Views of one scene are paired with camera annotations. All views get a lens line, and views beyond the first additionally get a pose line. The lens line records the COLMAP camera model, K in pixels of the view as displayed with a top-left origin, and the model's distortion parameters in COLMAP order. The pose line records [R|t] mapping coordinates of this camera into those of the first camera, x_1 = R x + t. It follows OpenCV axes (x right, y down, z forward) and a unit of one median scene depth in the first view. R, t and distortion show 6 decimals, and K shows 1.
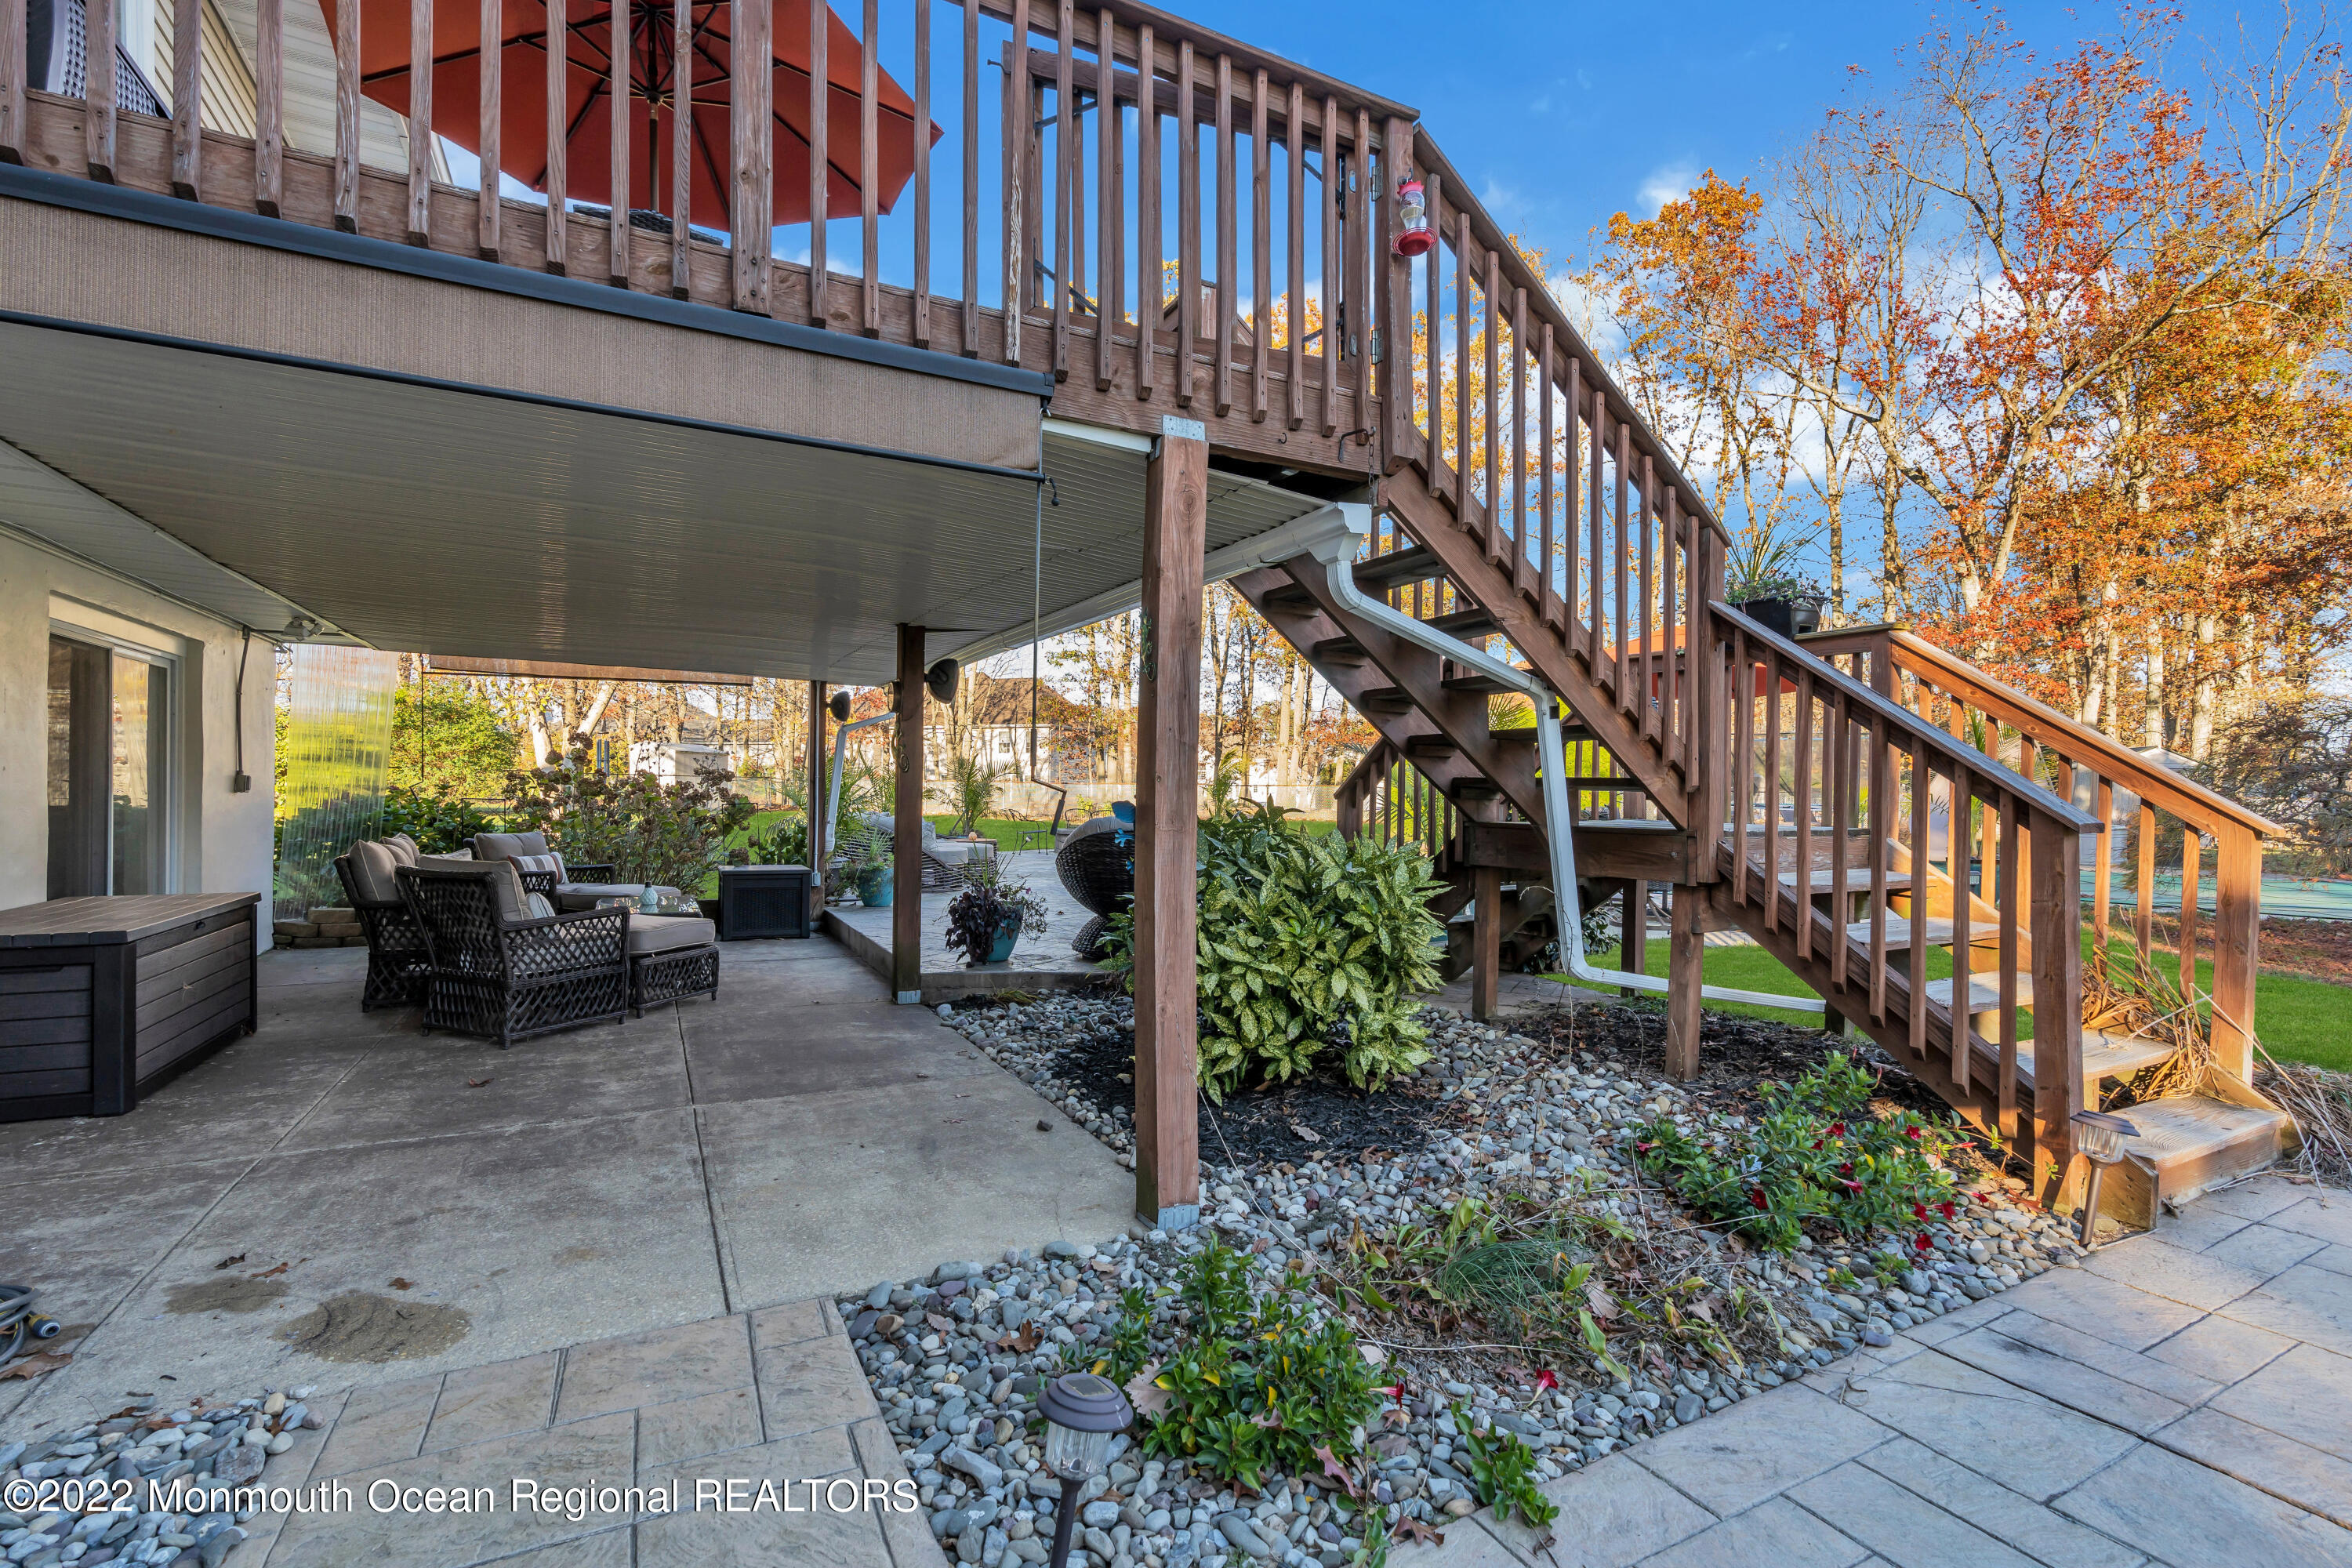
lens RADIAL K [[1047.1, 0, 1176.0], [0, 1047.1, 784.0], [0, 0, 1]] dist [-0.003084, 0.000043]
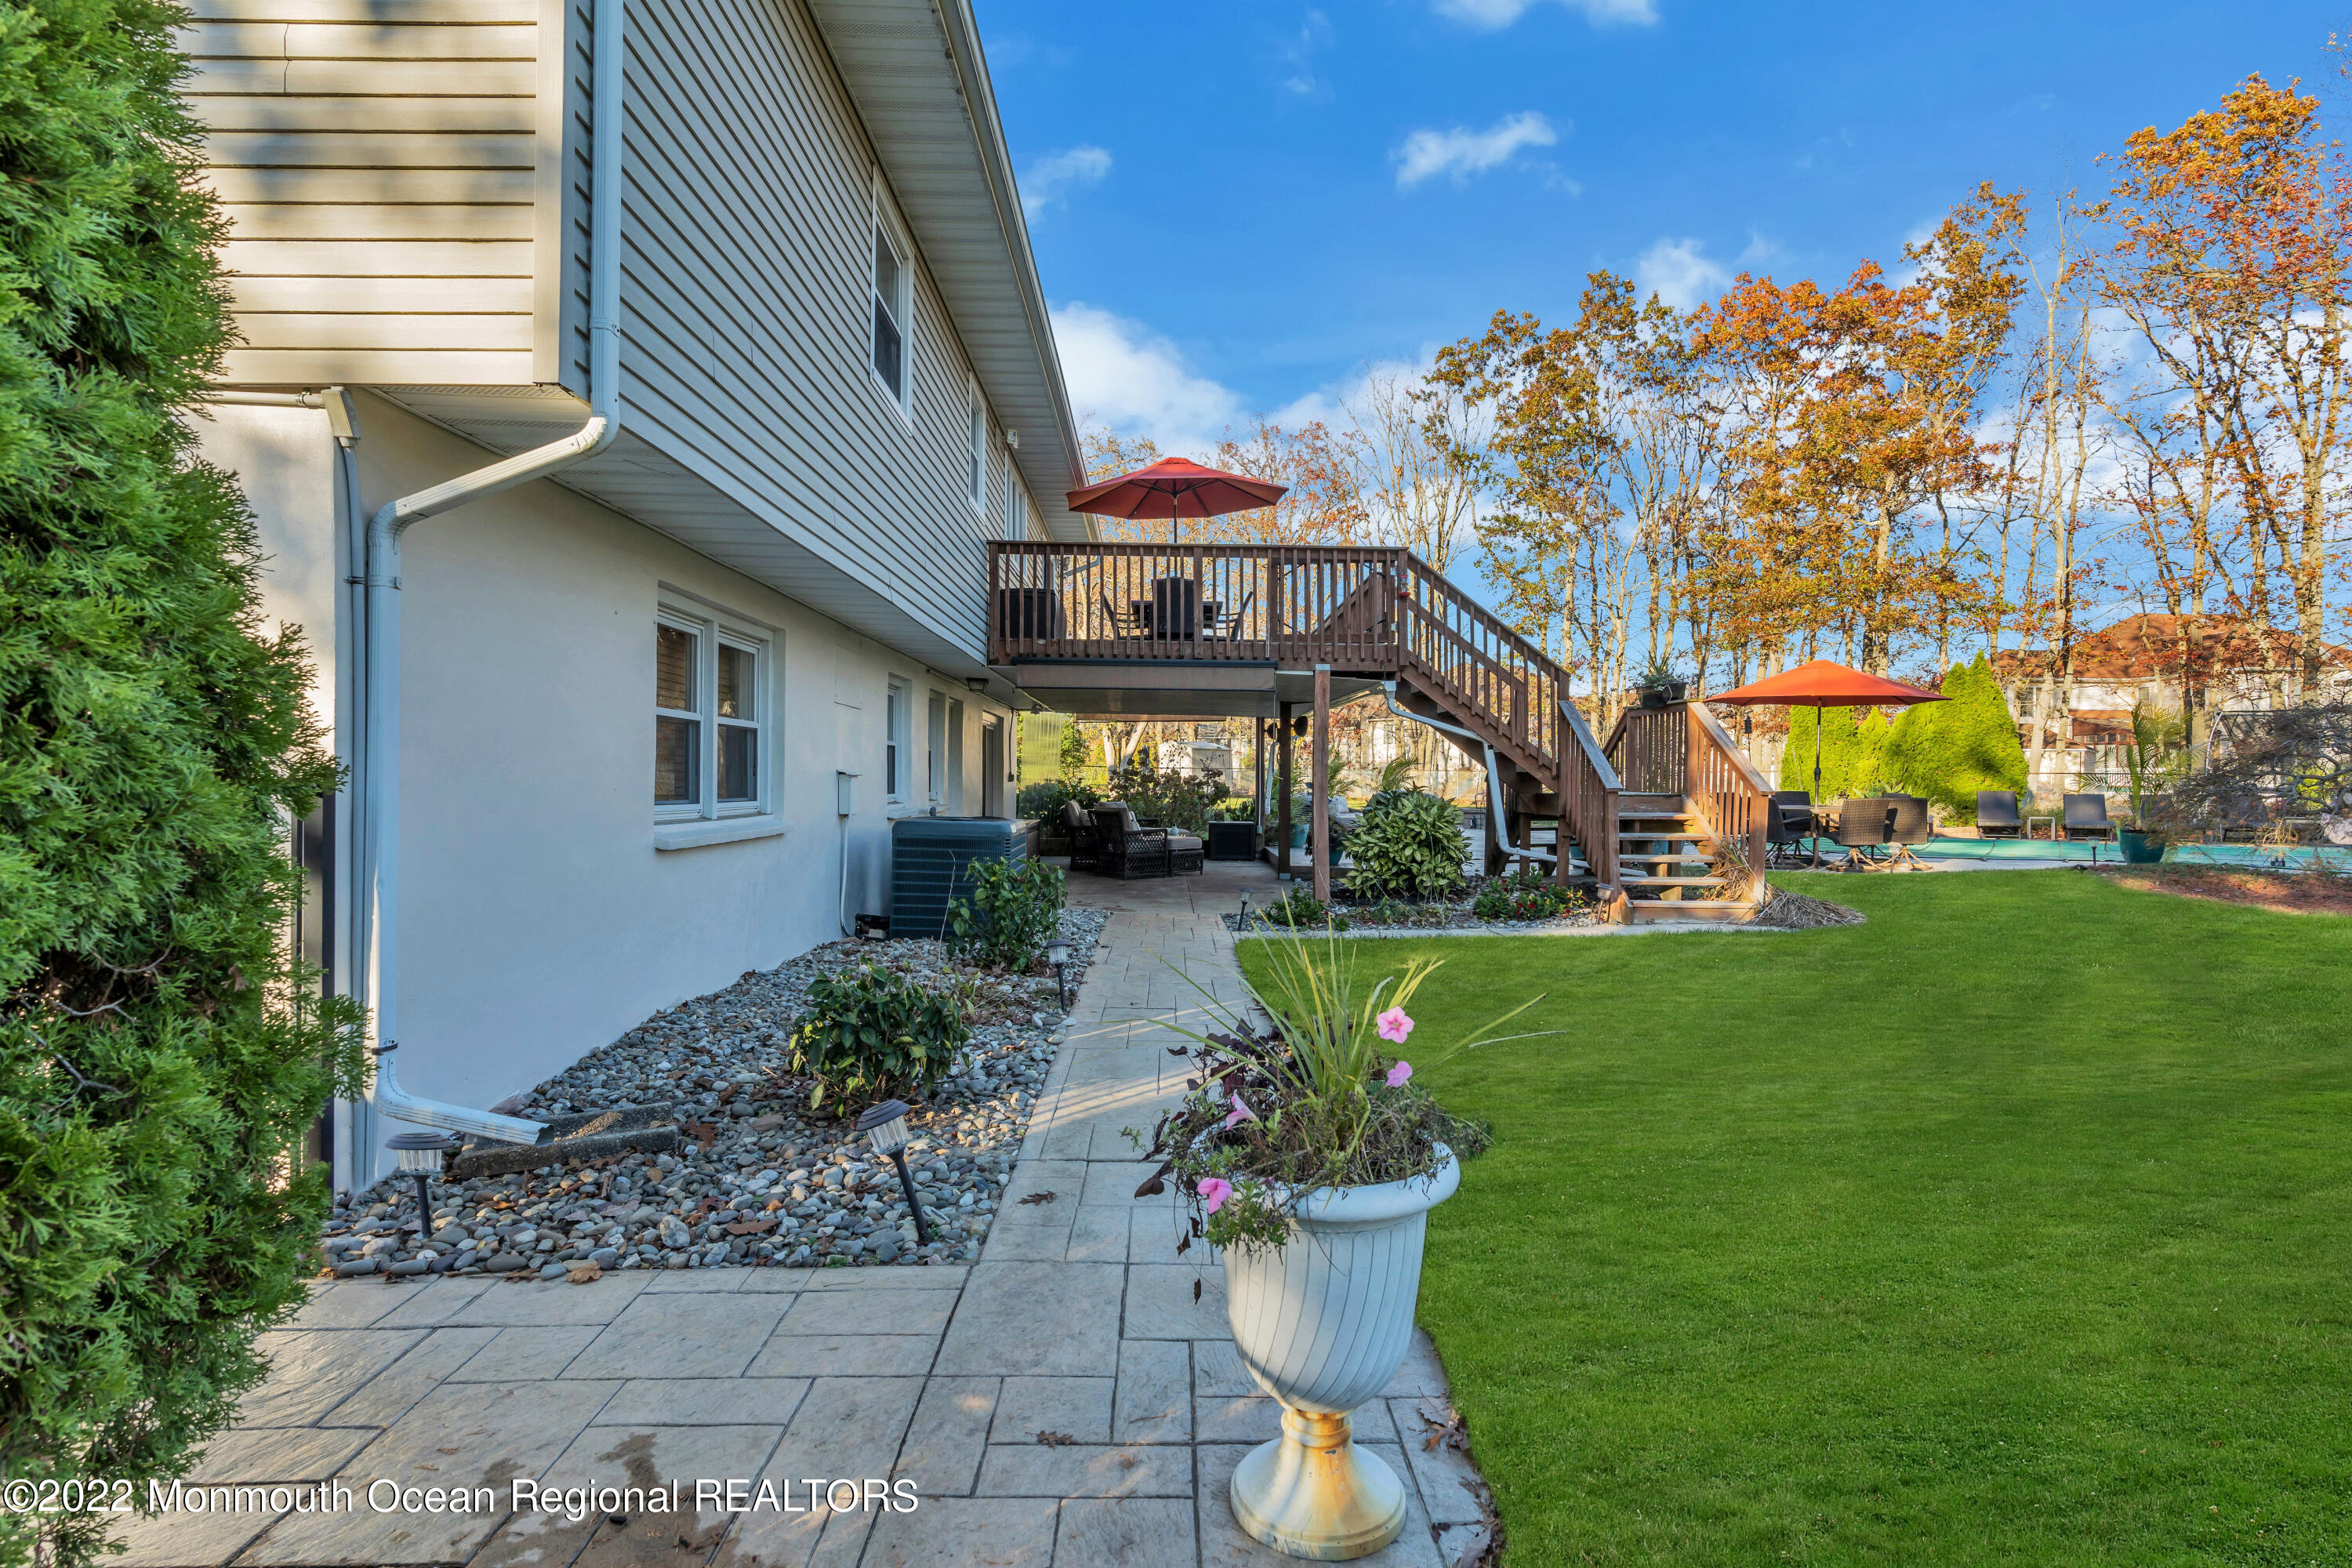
lens RADIAL K [[1047.1, 0, 1176.0], [0, 1047.1, 784.0], [0, 0, 1]] dist [-0.003084, 0.000043]
pose [[0.894276, -0.003101, -0.447505, 0.939922], [0.007872, 0.999930, 0.008801, -0.009676], [0.447447, -0.011393, 0.894238, -1.883039]]
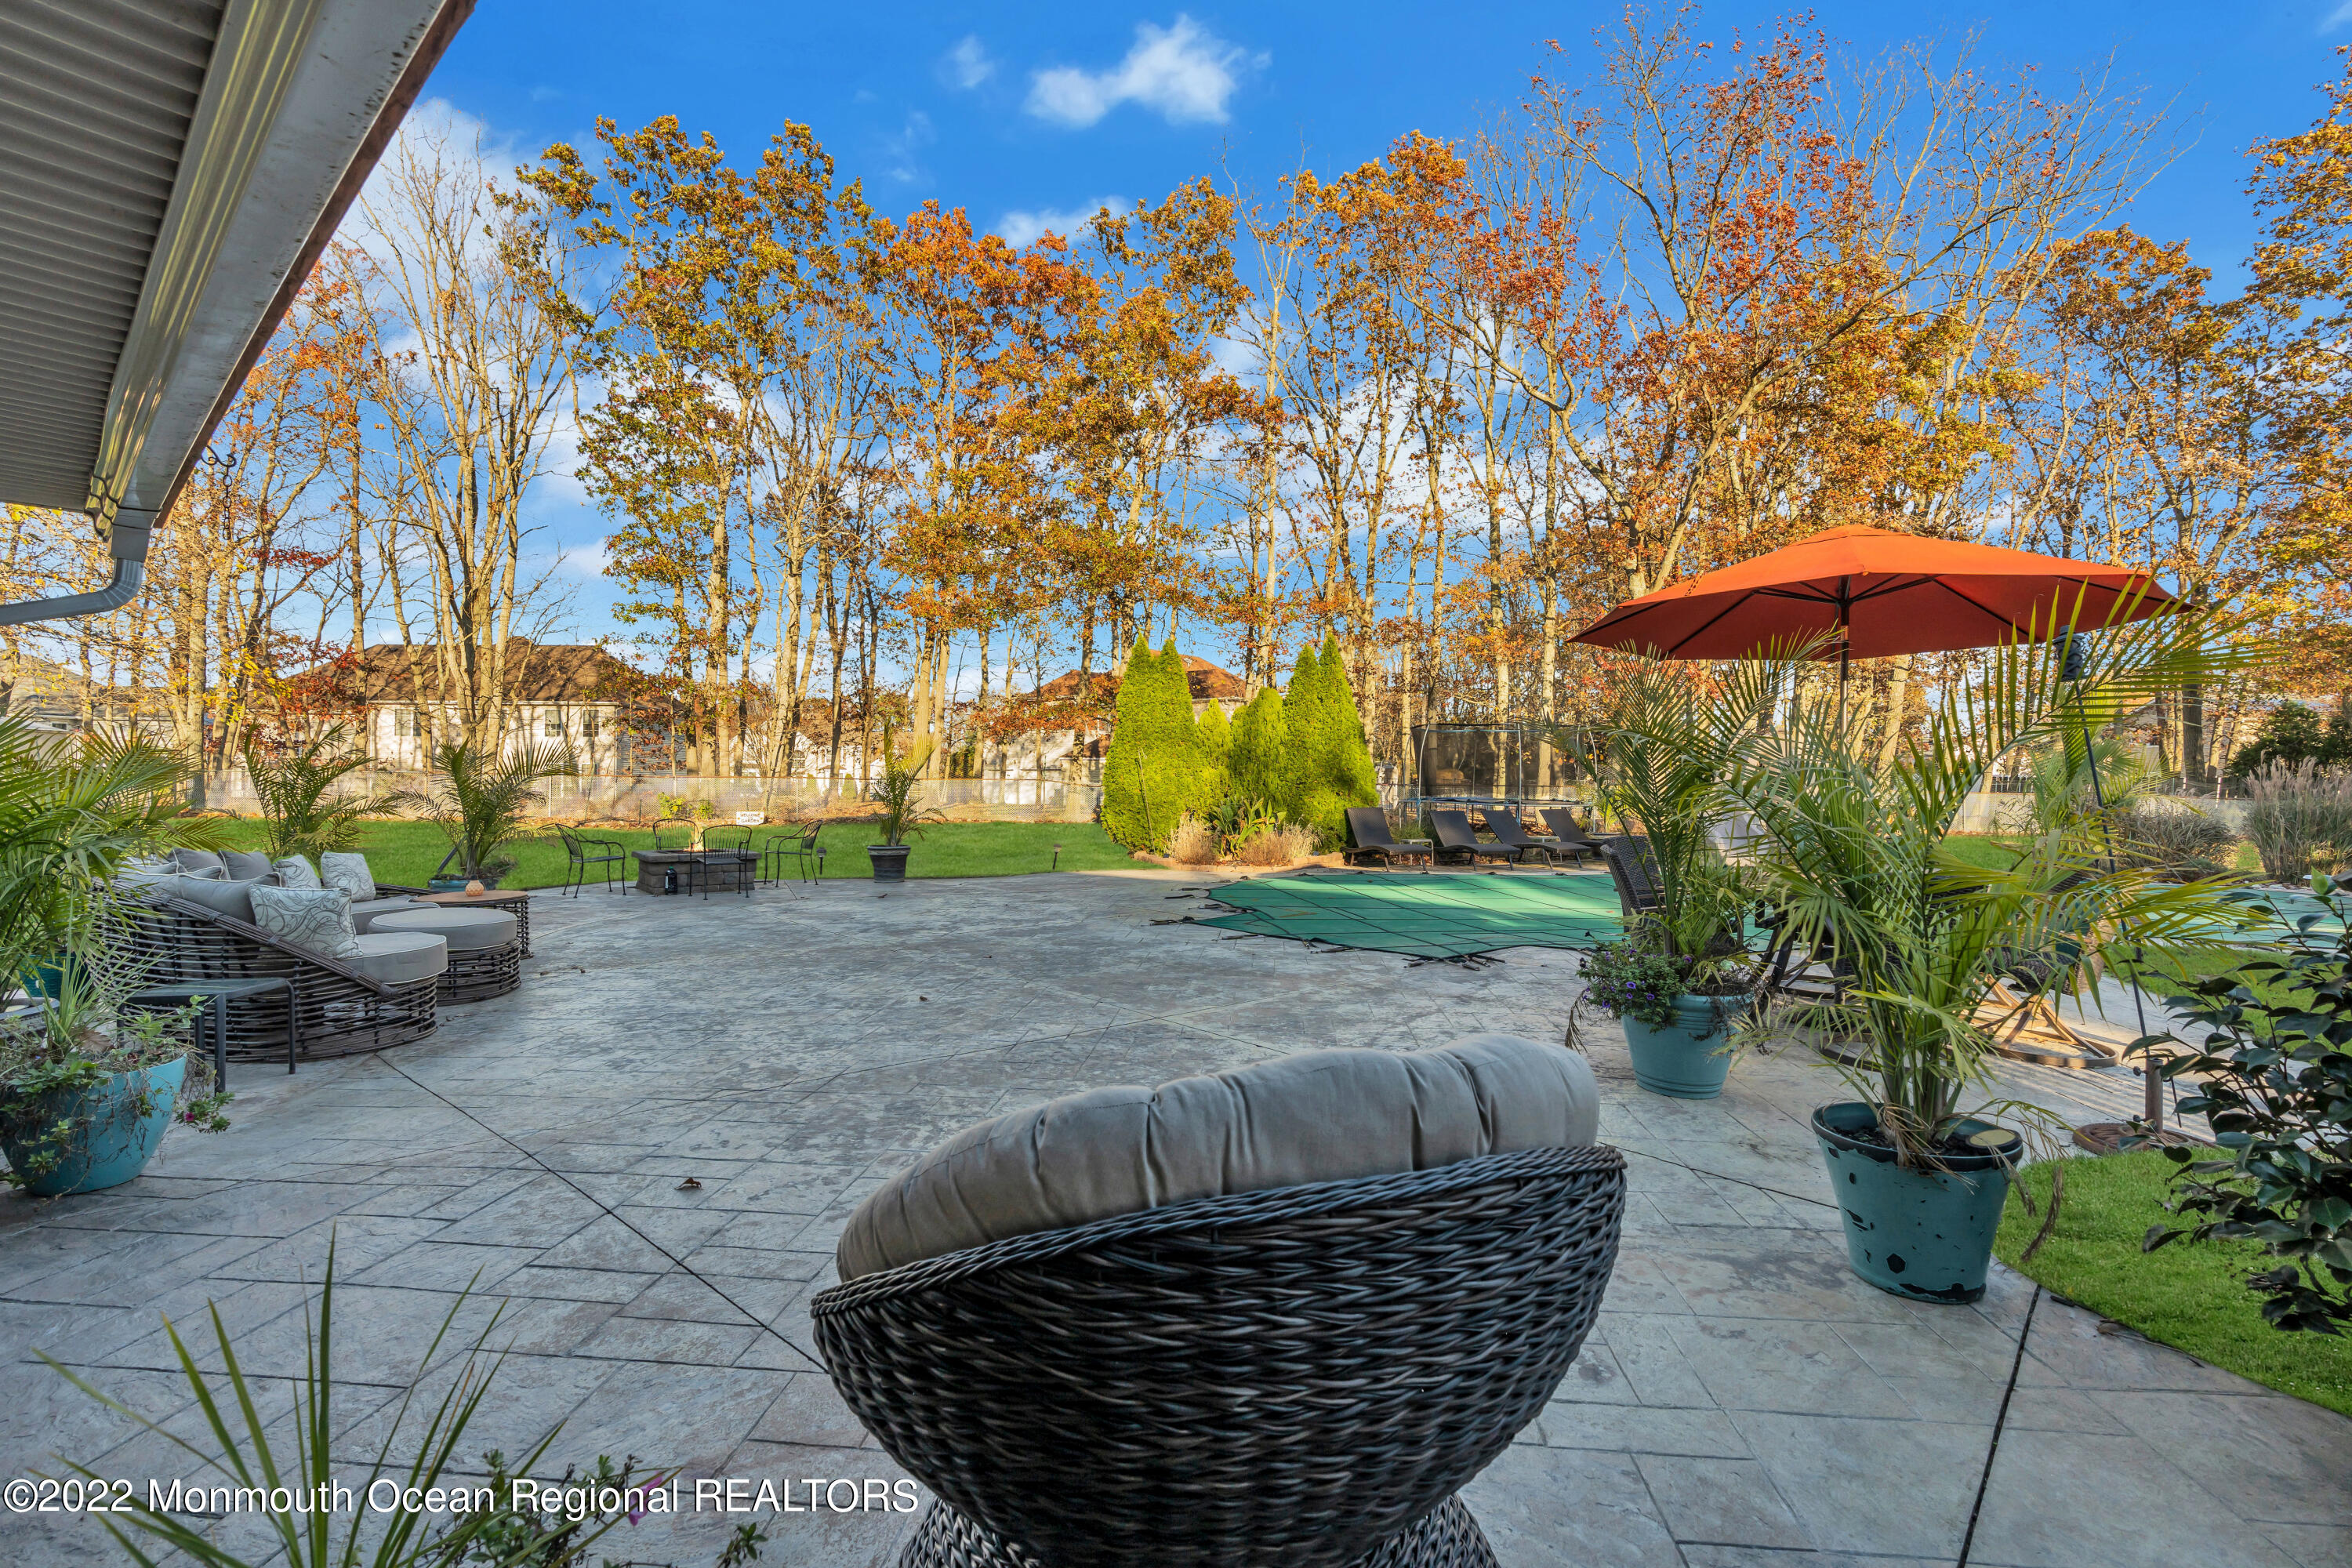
lens RADIAL K [[1047.1, 0, 1176.0], [0, 1047.1, 784.0], [0, 0, 1]] dist [-0.003084, 0.000043]
pose [[0.930208, -0.004522, 0.367004, -0.014618], [0.000813, 0.999947, 0.010261, -0.001536], [-0.367031, -0.009246, 0.930163, 0.091462]]
